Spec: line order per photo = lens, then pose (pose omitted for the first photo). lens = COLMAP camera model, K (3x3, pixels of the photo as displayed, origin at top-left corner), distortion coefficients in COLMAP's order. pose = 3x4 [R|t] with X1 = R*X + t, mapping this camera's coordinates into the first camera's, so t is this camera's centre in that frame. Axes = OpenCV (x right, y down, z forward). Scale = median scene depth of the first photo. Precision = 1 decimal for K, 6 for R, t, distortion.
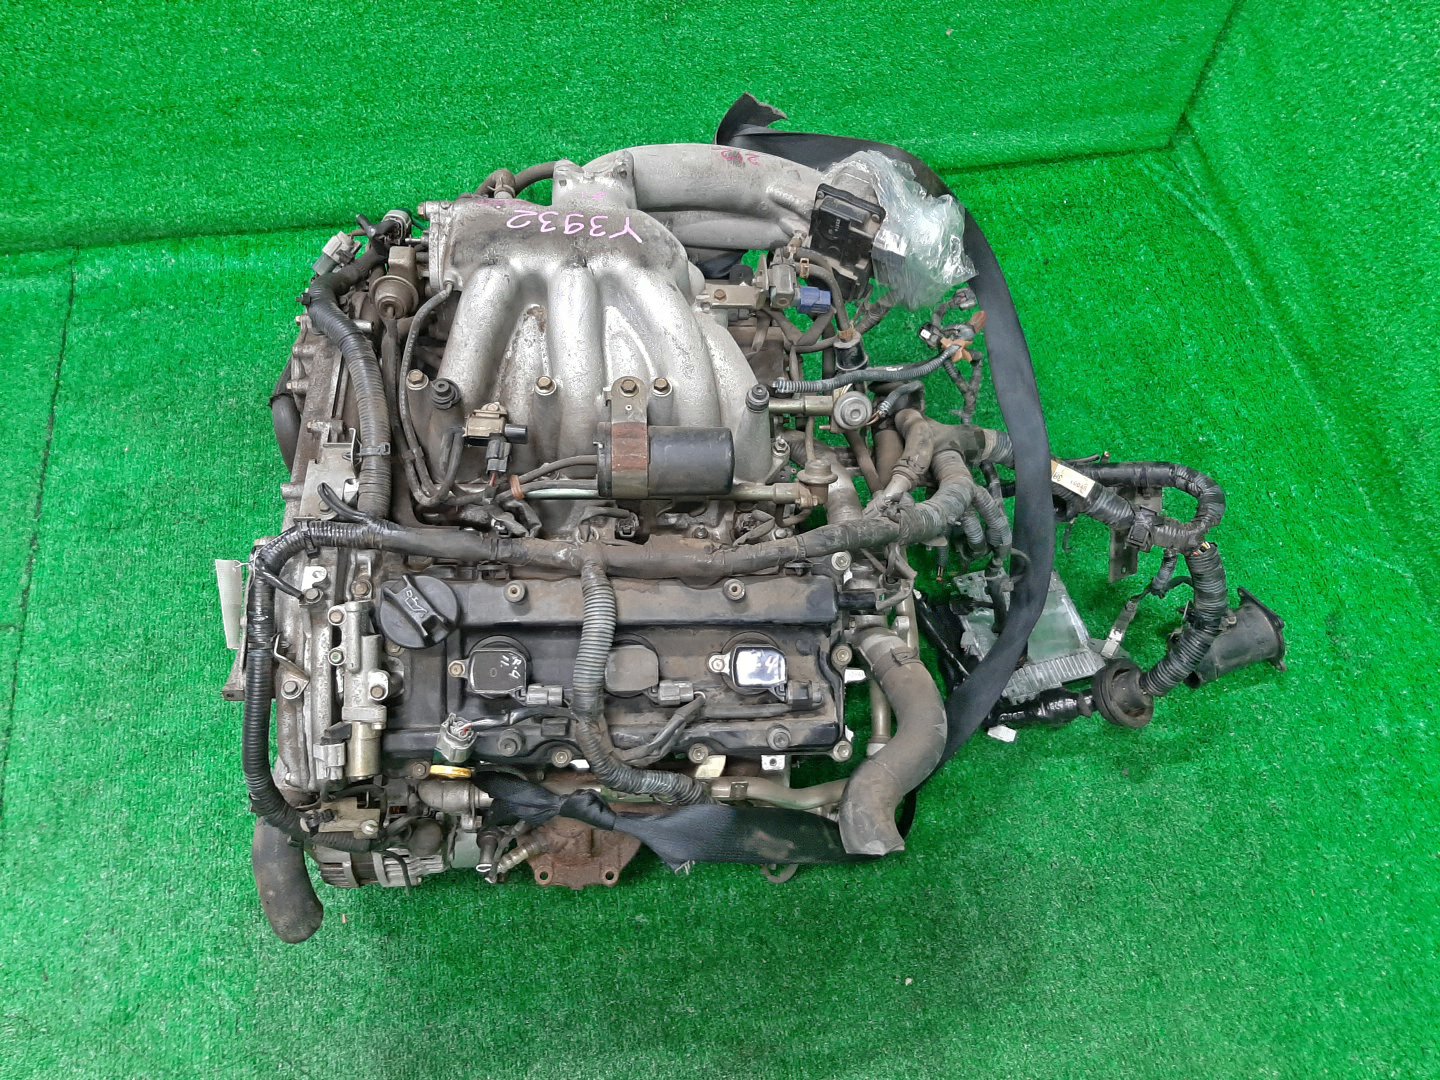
lens RADIAL K [[1118.5, 0, 730.1], [0, 1118.5, 535.9], [0, 0, 1]] dist [0.057468, -0.113988]
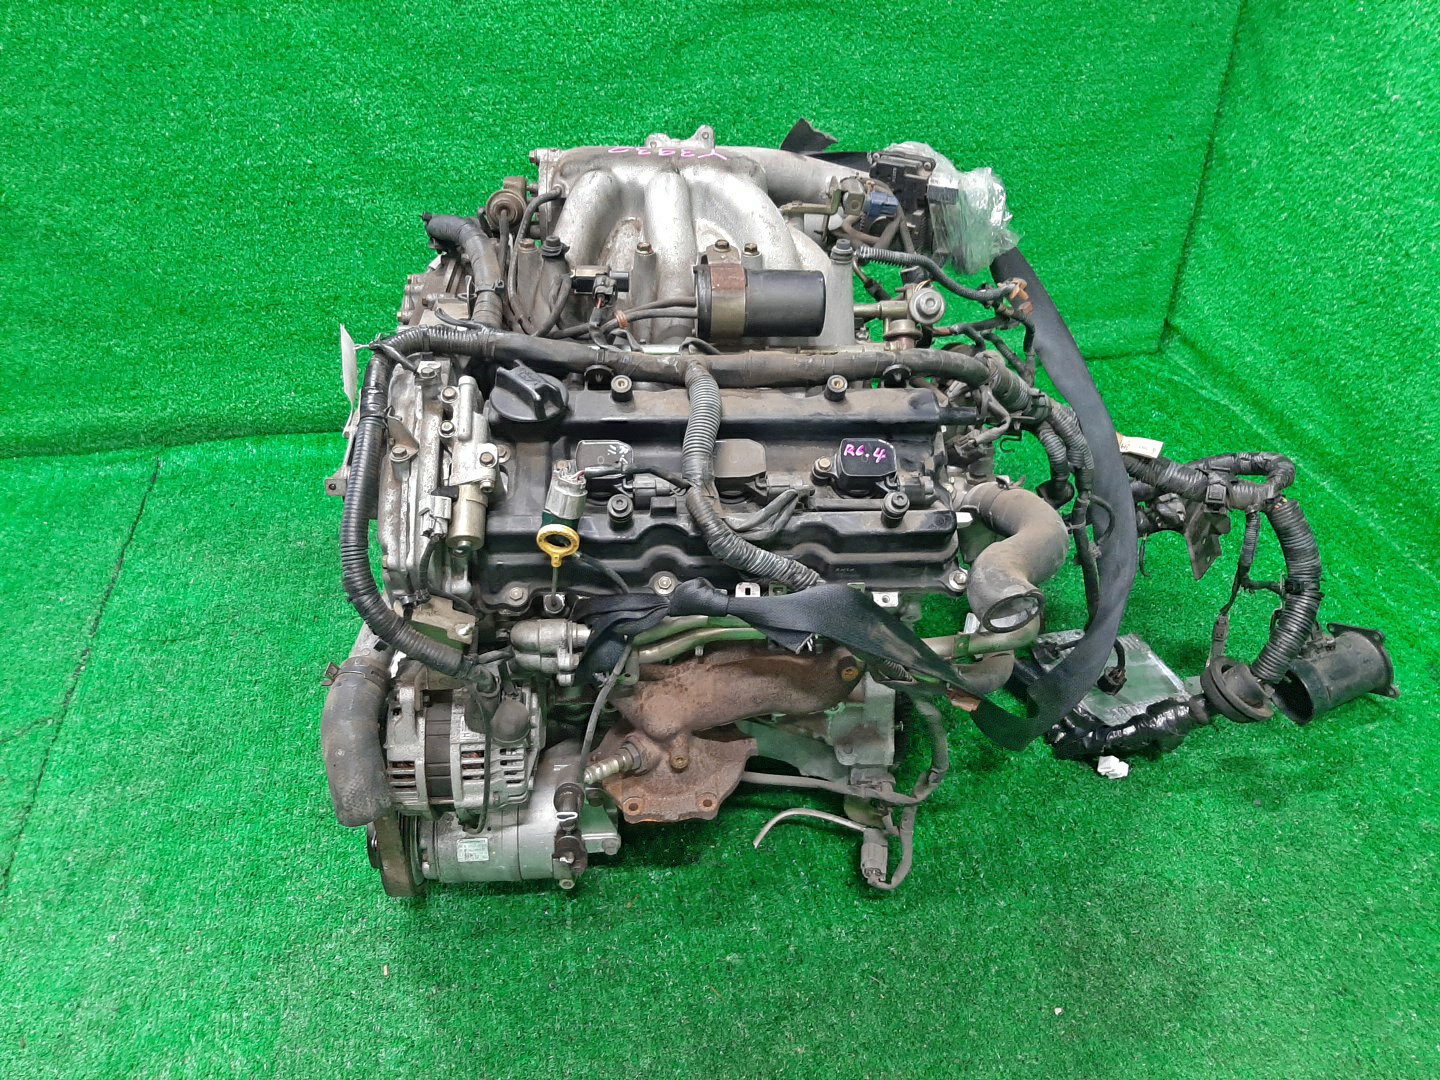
lens RADIAL K [[1118.5, 0, 730.1], [0, 1118.5, 535.9], [0, 0, 1]] dist [0.057468, -0.113988]
pose [[0.999002, -0.044466, 0.004248, -0.069671], [0.042225, 0.909067, -0.414505, 0.397788], [0.014570, 0.414271, 0.910037, 0.089083]]
